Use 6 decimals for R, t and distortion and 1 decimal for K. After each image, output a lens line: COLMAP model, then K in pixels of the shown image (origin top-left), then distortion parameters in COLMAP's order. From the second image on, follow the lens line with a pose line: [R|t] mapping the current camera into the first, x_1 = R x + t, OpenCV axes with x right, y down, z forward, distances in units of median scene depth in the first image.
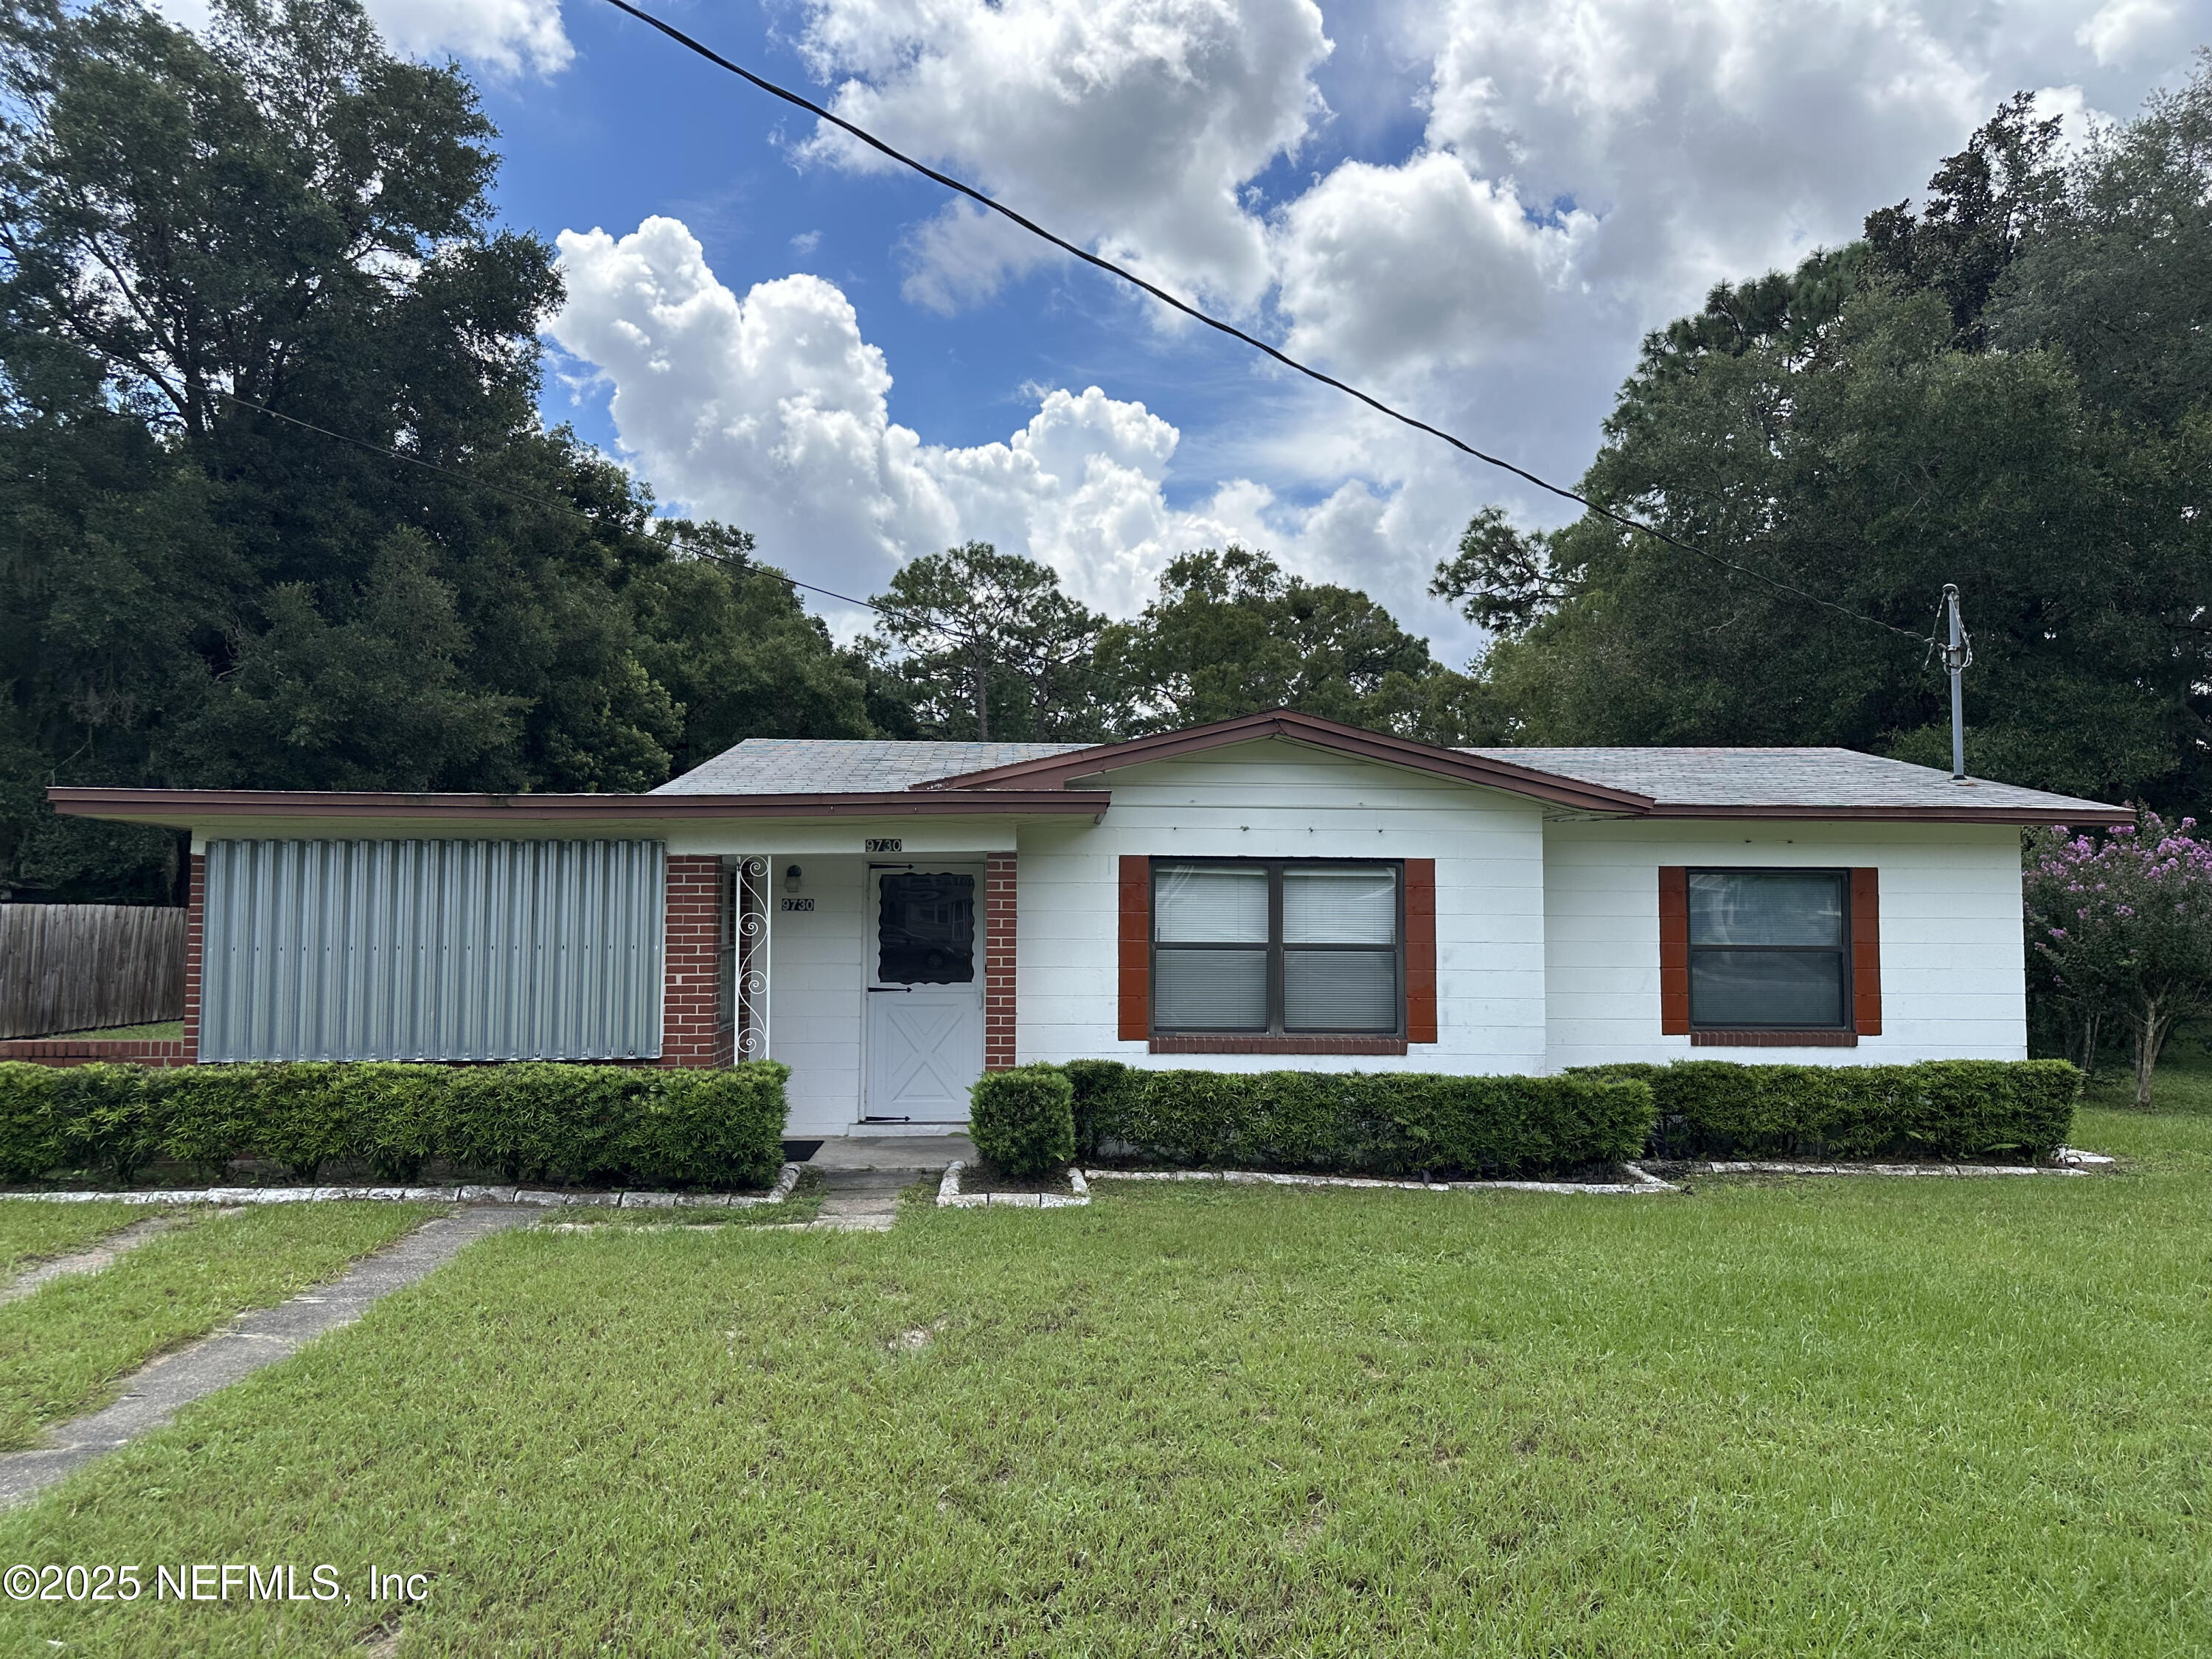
lens RADIAL K [[1559.7, 0, 1113.9], [0, 1559.7, 837.7], [0, 0, 1]] dist [0.065101, -0.061779]
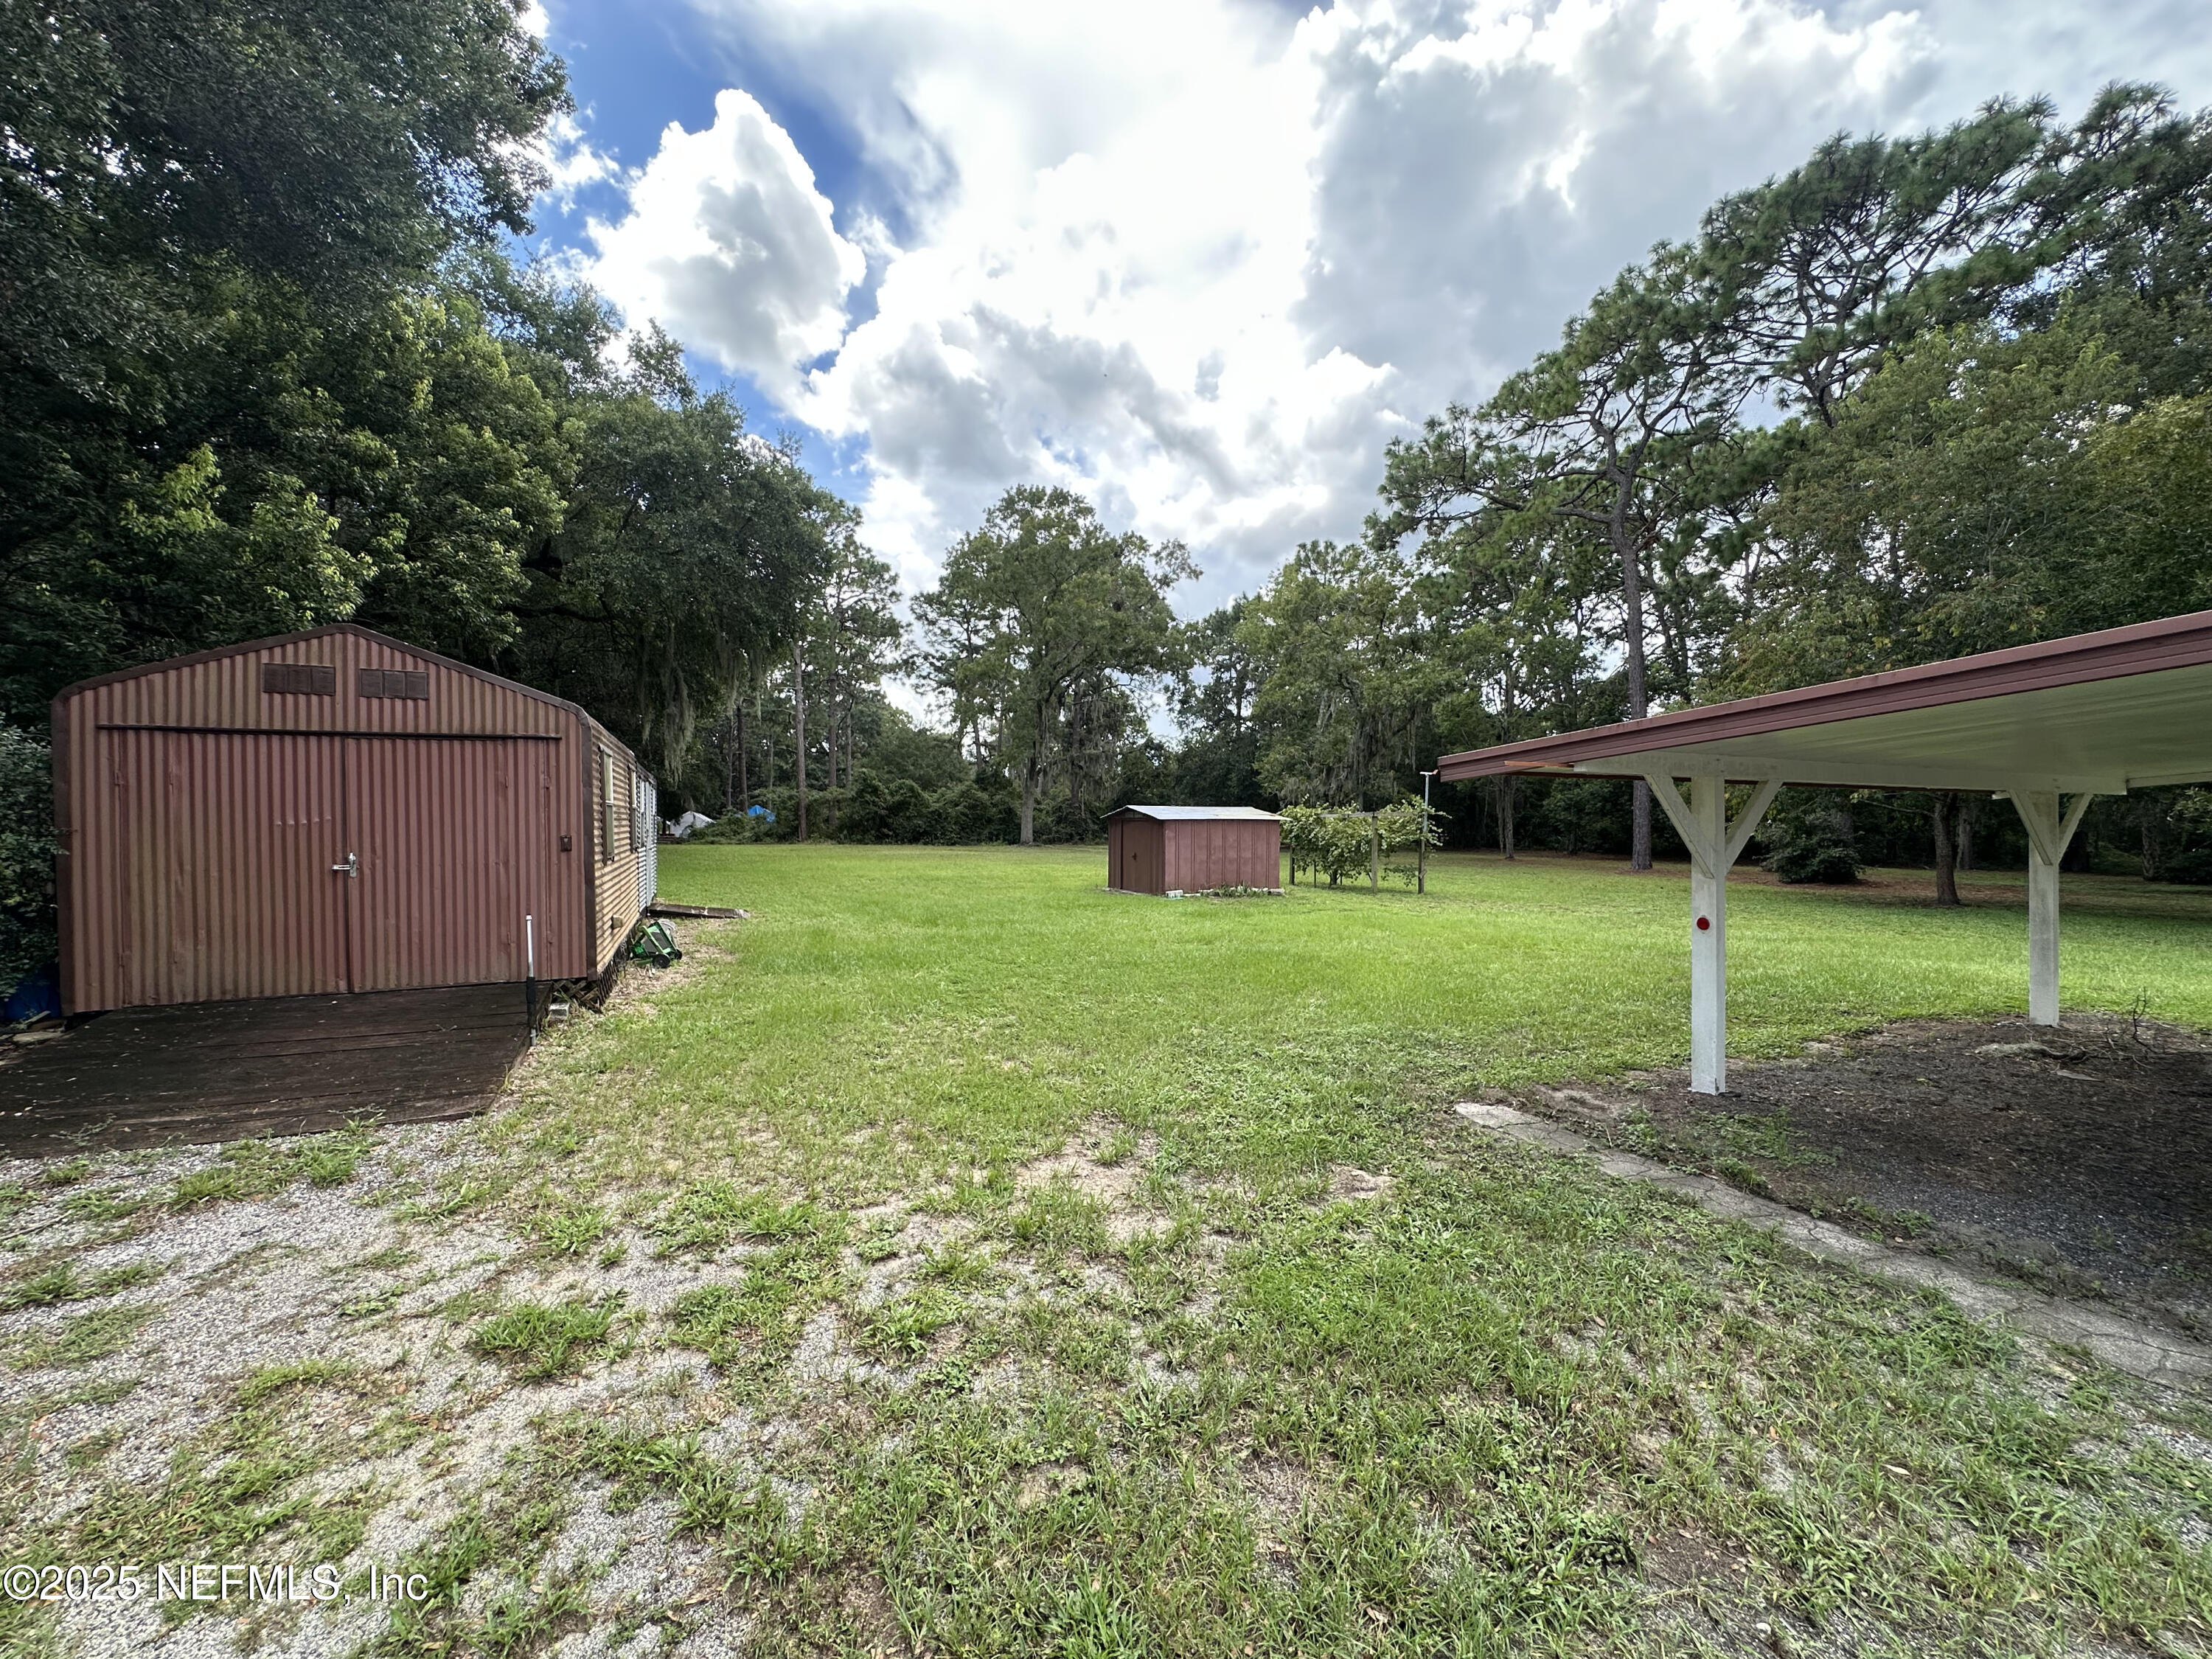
lens RADIAL K [[894.1, 0, 1117.6], [0, 894.1, 829.2], [0, 0, 1]] dist [0.003102, 0.000111]
pose [[0.930400, -0.009178, 0.366431, -0.740482], [-0.014878, 0.997917, 0.062771, 0.129756], [-0.366244, -0.063854, 0.928325, 2.106286]]
